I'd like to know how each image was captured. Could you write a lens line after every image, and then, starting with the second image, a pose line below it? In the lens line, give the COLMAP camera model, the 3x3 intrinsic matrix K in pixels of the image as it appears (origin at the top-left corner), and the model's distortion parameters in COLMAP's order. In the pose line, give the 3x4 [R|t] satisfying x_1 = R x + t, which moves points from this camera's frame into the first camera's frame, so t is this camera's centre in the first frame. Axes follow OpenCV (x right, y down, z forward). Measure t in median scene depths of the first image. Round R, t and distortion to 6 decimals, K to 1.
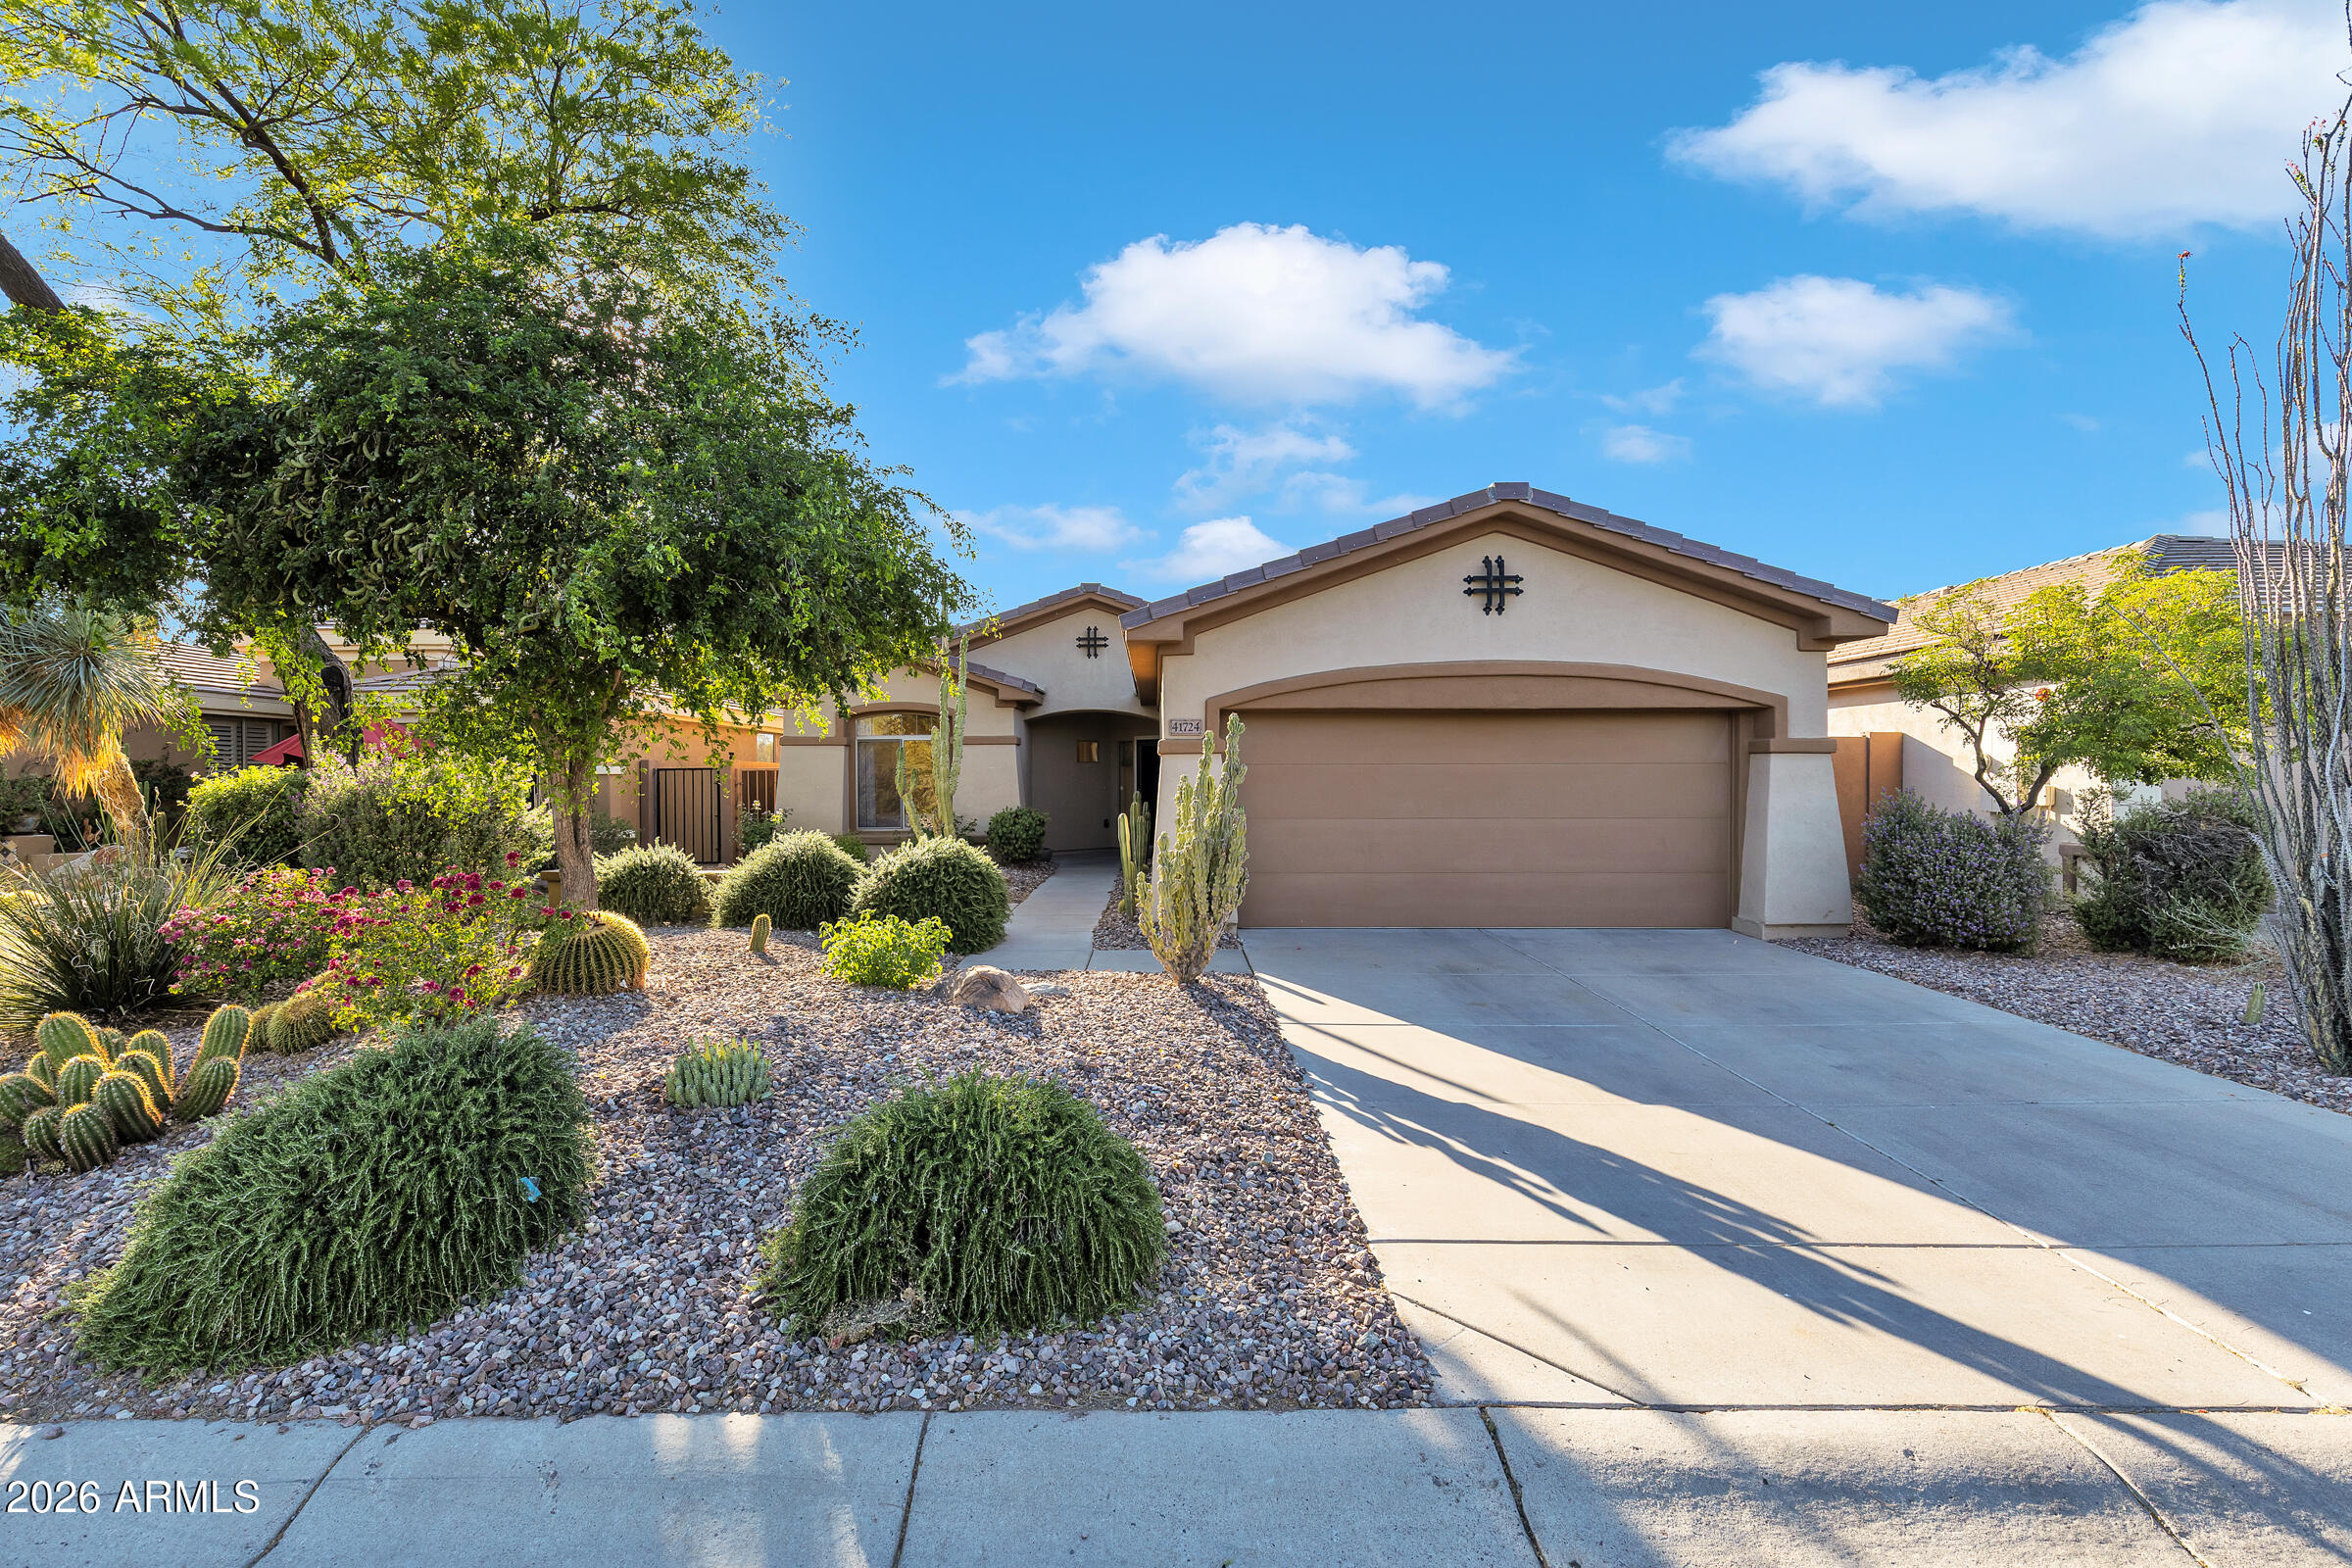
lens RADIAL K [[1107.6, 0, 1132.8], [0, 1107.6, 780.3], [0, 0, 1]] dist [0.002059, 0.000230]
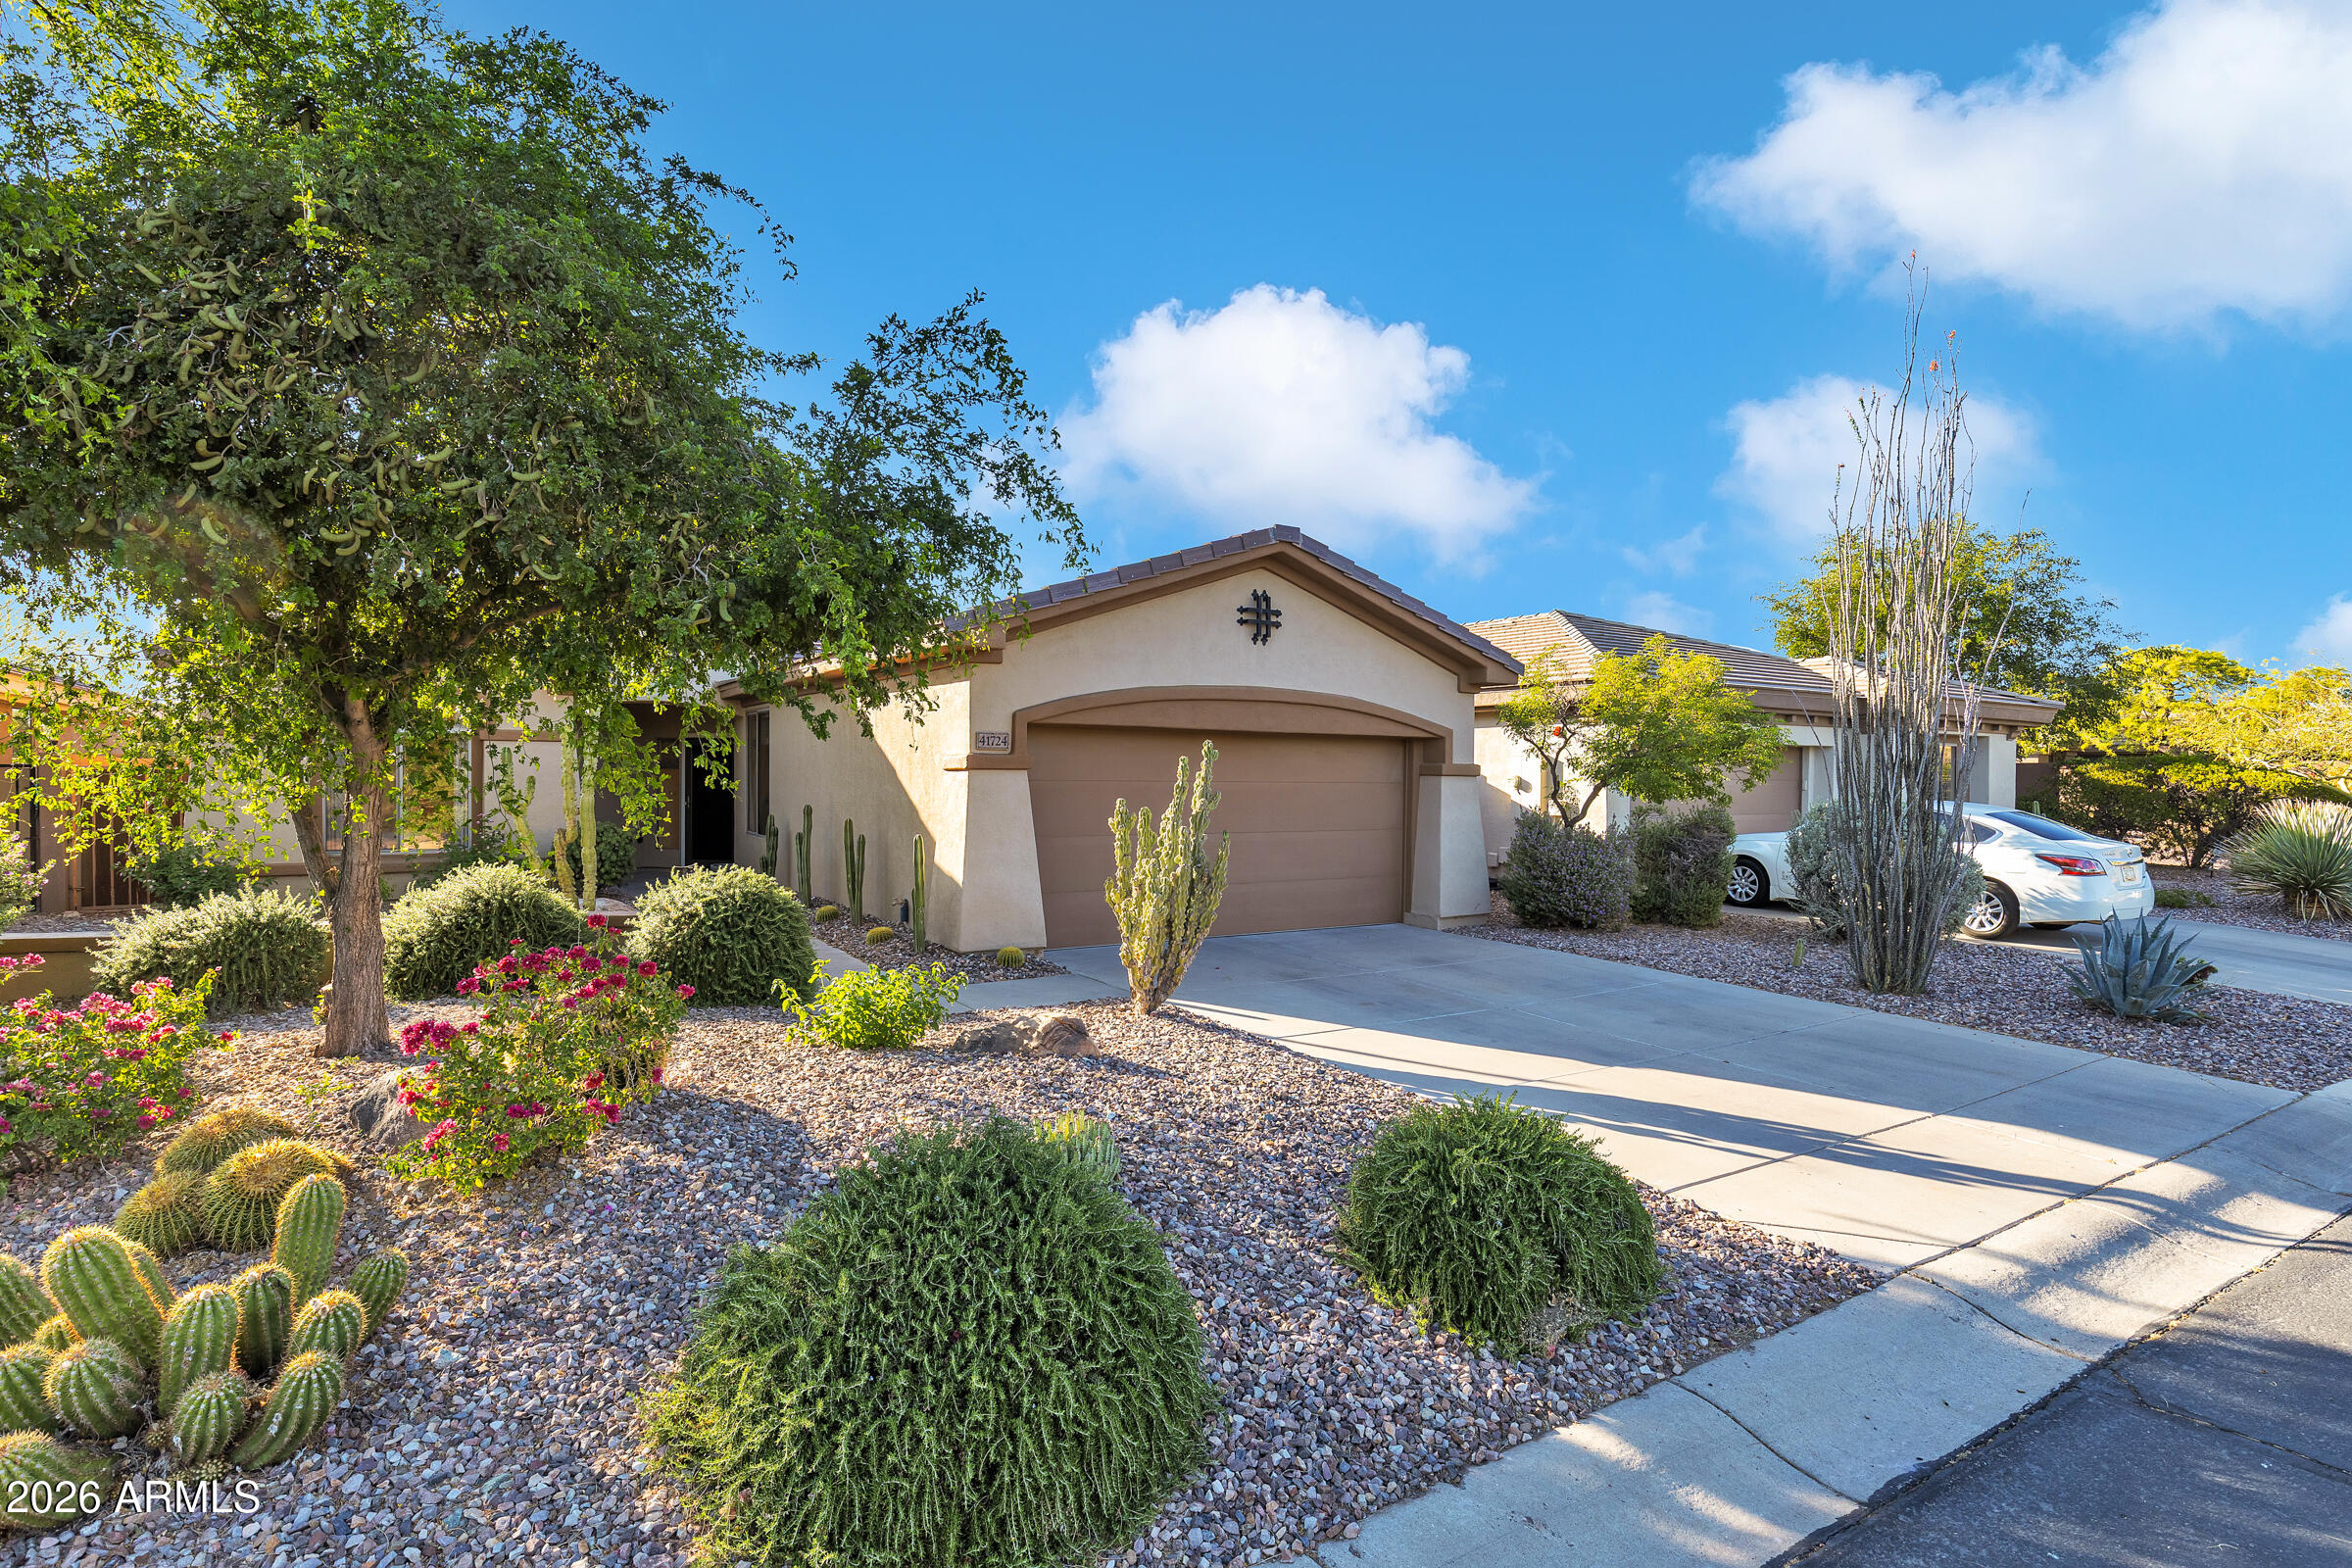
lens RADIAL K [[1194.1, 0, 1176.0], [0, 1194.1, 784.0], [0, 0, 1]] dist [-0.003322, -0.000253]
pose [[0.836096, 0.007623, 0.548530, -0.390087], [-0.010533, 0.999942, 0.002158, -0.015687], [-0.548482, -0.007582, 0.836128, 0.072364]]
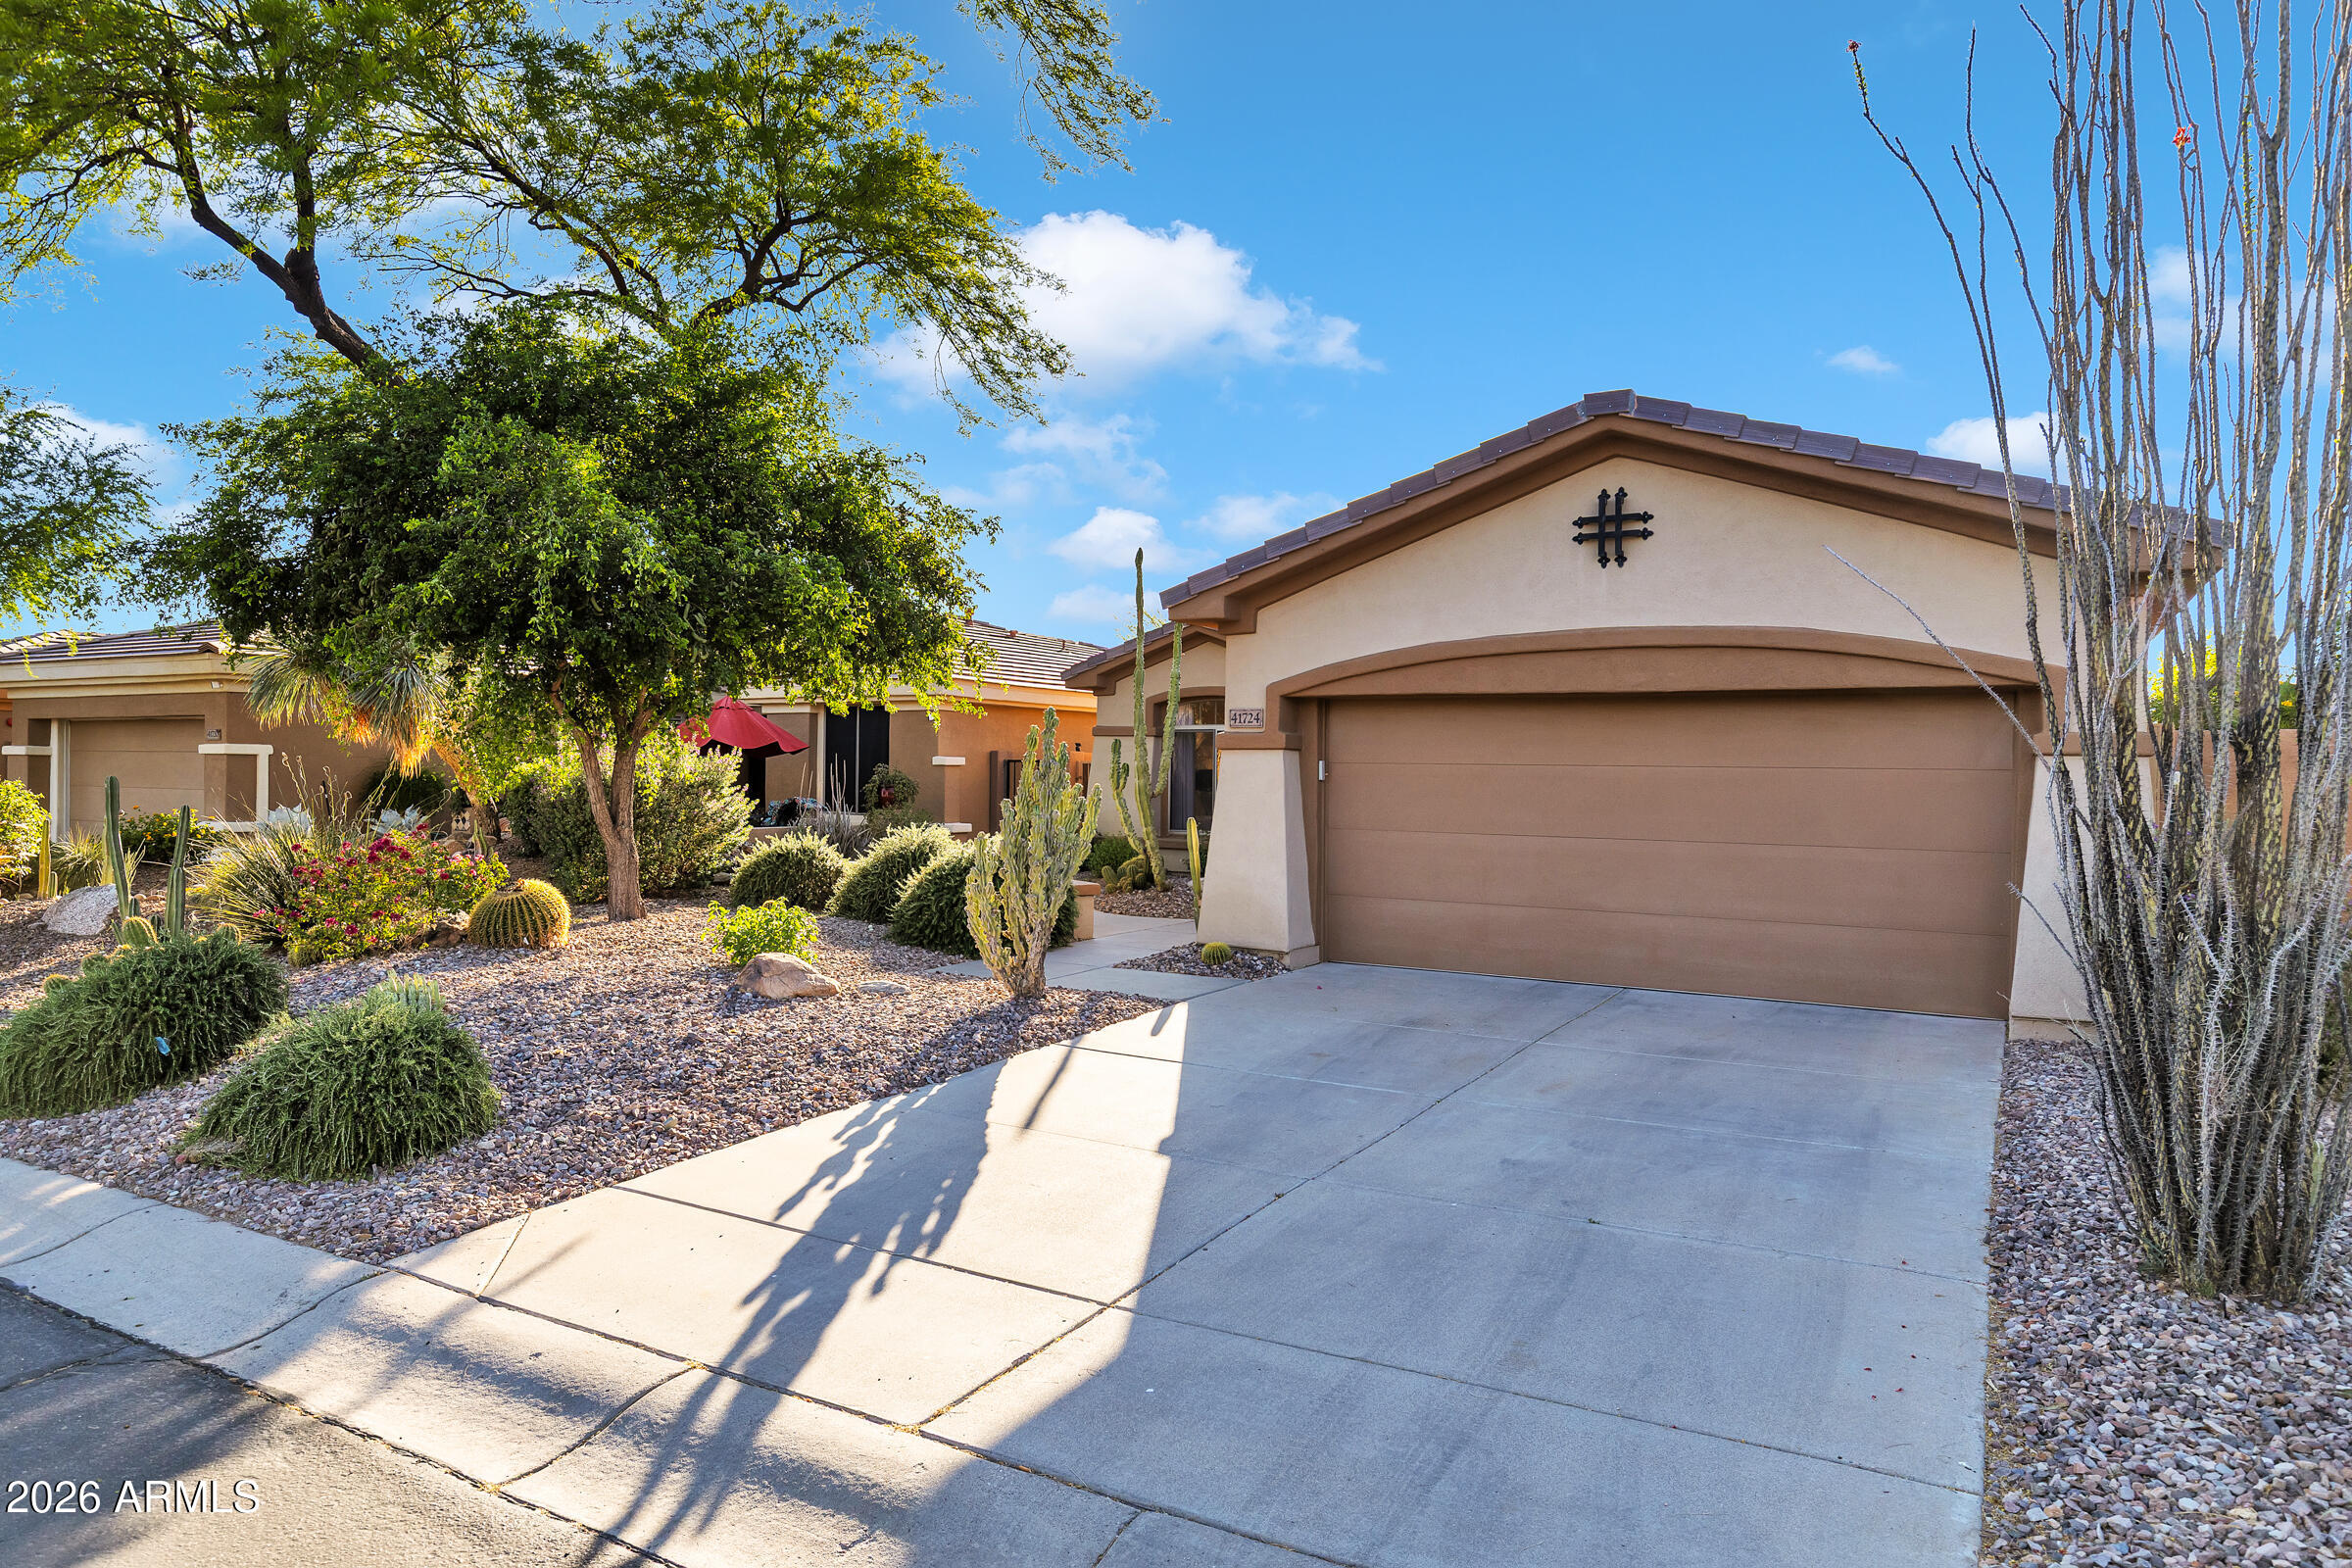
lens RADIAL K [[1451.6, 0, 1176.0], [0, 1451.6, 784.0], [0, 0, 1]] dist [0.000626, 0.000345]
pose [[0.869519, 0.019528, -0.493514, 0.572075], [-0.018247, 0.999806, 0.007412, -0.004822], [0.493563, 0.002561, 0.869706, 0.000787]]
